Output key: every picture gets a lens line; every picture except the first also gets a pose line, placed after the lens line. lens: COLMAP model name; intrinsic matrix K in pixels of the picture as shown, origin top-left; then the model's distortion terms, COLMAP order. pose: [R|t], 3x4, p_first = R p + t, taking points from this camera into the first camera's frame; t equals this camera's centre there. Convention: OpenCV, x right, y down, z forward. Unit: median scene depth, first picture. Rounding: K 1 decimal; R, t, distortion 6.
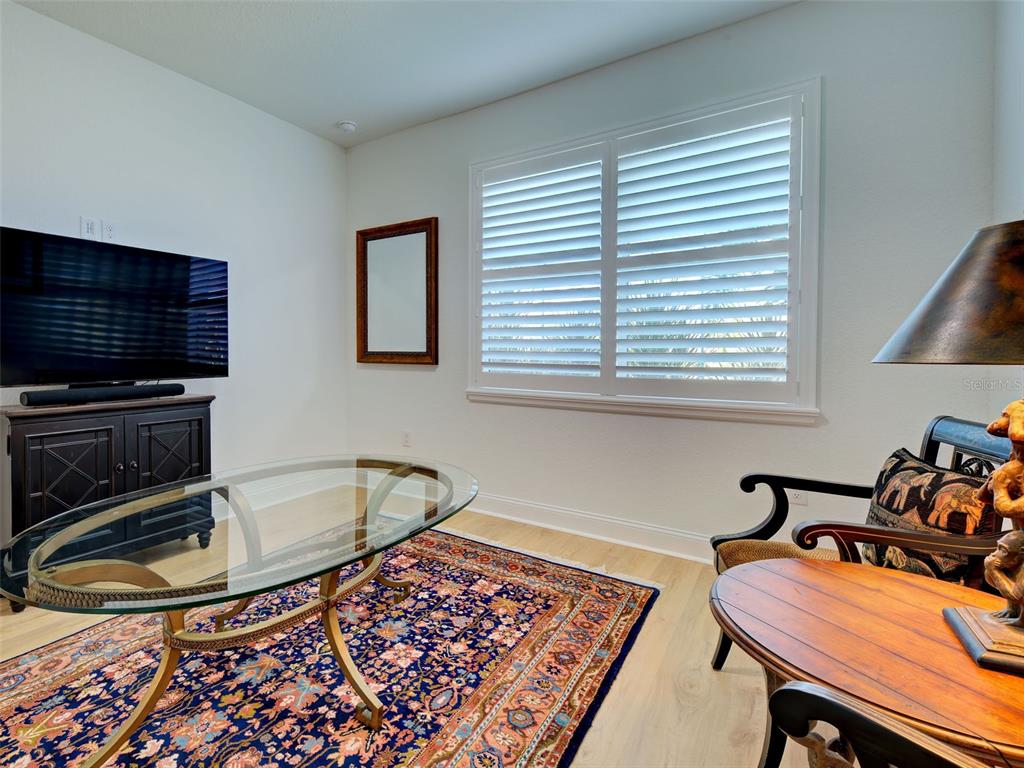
lens RADIAL K [[435.6, 0, 512.0], [0, 435.6, 384.0], [0, 0, 1]] dist [0.000347, -0.000068]
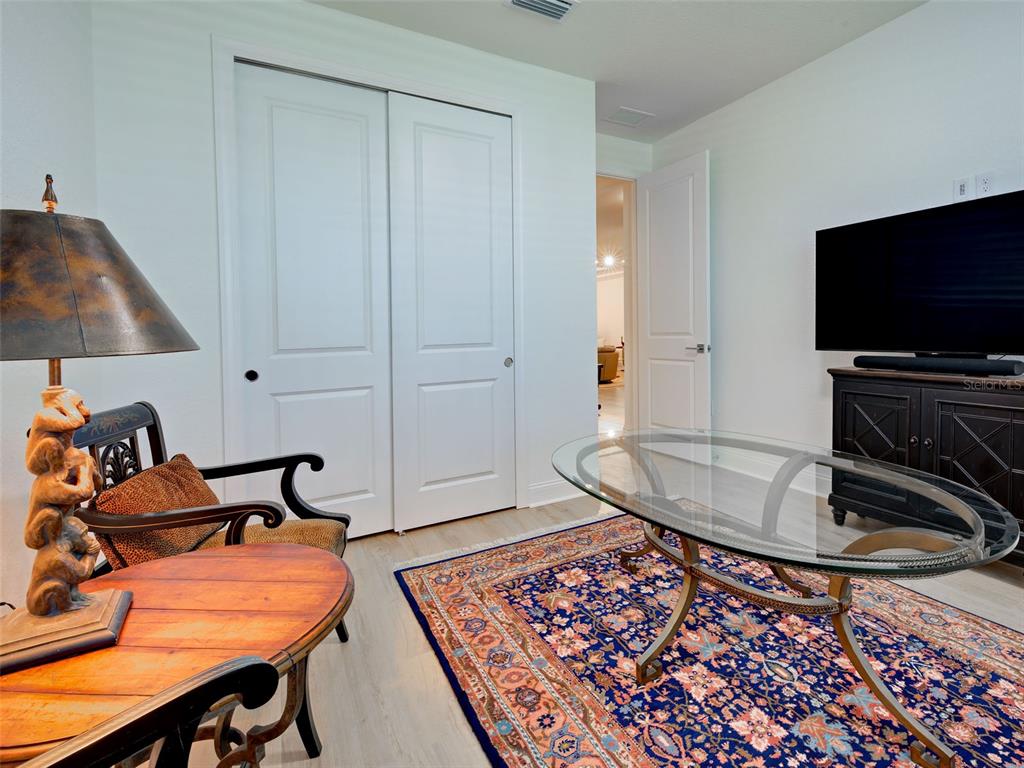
lens RADIAL K [[494.9, 0, 512.0], [0, 494.9, 384.0], [0, 0, 1]] dist [0.003553, -0.000050]
pose [[-0.534928, 0.105930, -0.838231, 0.629902], [-0.039054, 0.987949, 0.149773, -0.081651], [0.843994, 0.112854, -0.524345, 1.014523]]
